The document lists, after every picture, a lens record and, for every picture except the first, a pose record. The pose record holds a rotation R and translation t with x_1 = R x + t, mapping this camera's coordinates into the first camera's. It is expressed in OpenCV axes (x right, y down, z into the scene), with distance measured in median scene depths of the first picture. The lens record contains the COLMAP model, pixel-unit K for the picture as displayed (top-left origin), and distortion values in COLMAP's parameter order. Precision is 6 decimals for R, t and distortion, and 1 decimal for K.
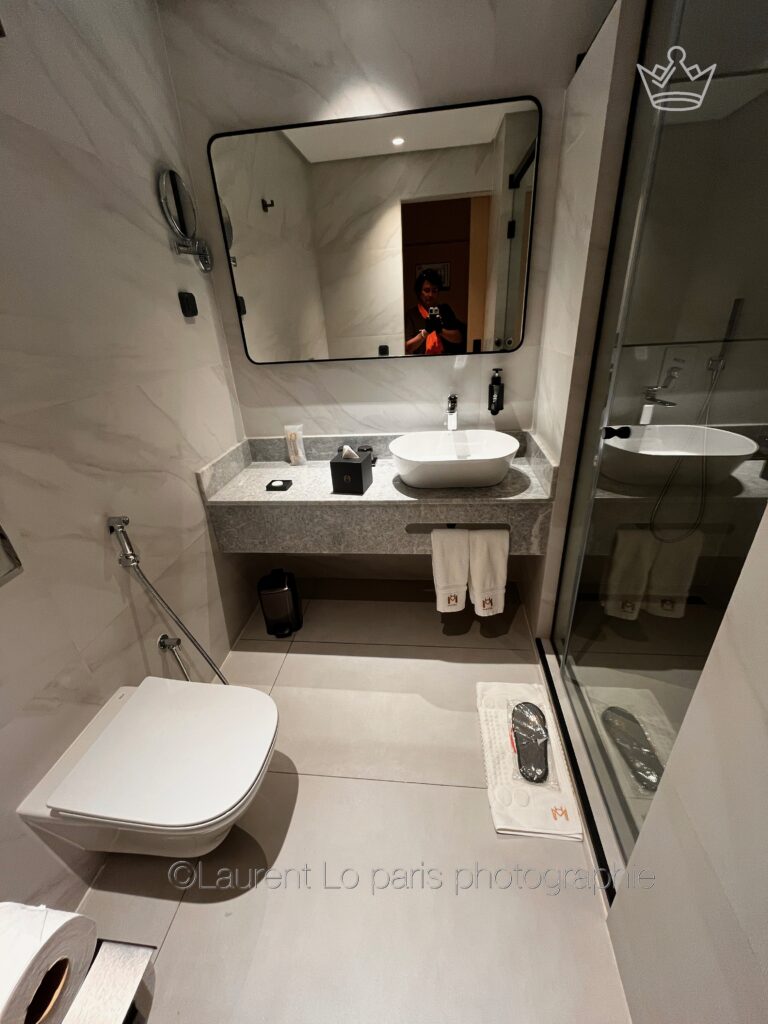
lens RADIAL K [[408.6, 0, 385.5], [0, 408.6, 507.5], [0, 0, 1]] dist [0.000712, -0.000808]
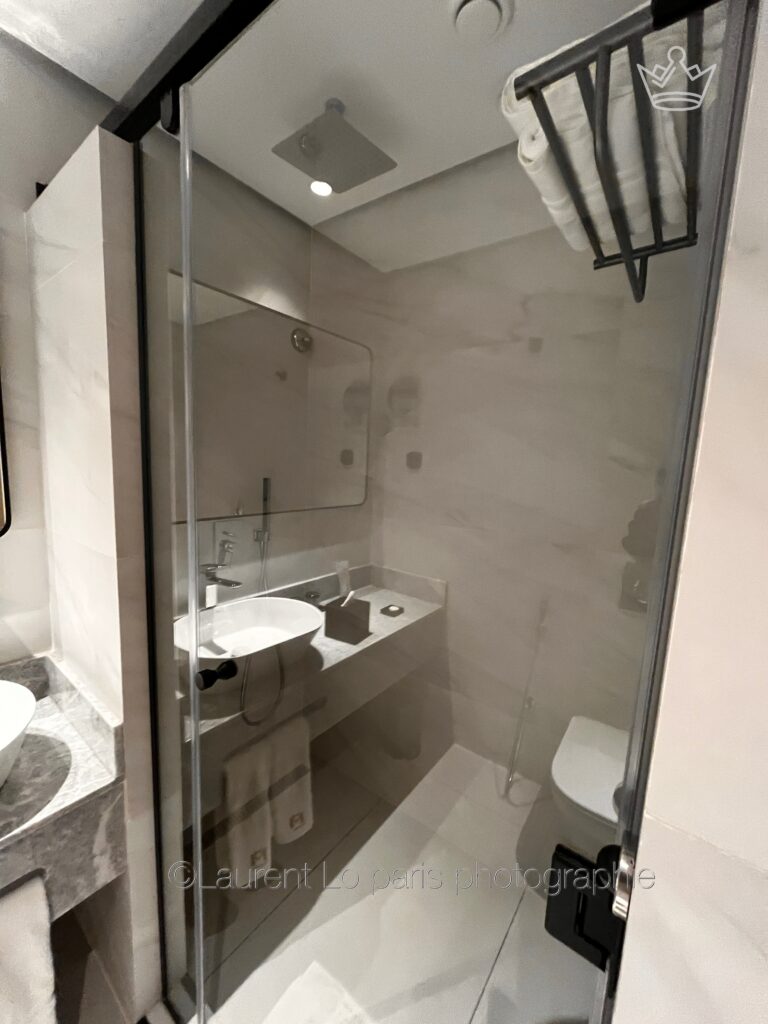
lens RADIAL K [[408.6, 0, 379.6], [0, 408.6, 510.9], [0, 0, 1]] dist [0.000712, -0.000808]
pose [[0.504526, -0.038721, 0.862528, 0.092298], [0.303305, 0.943272, -0.135069, -0.185029], [-0.808368, 0.329755, 0.487650, 0.257897]]
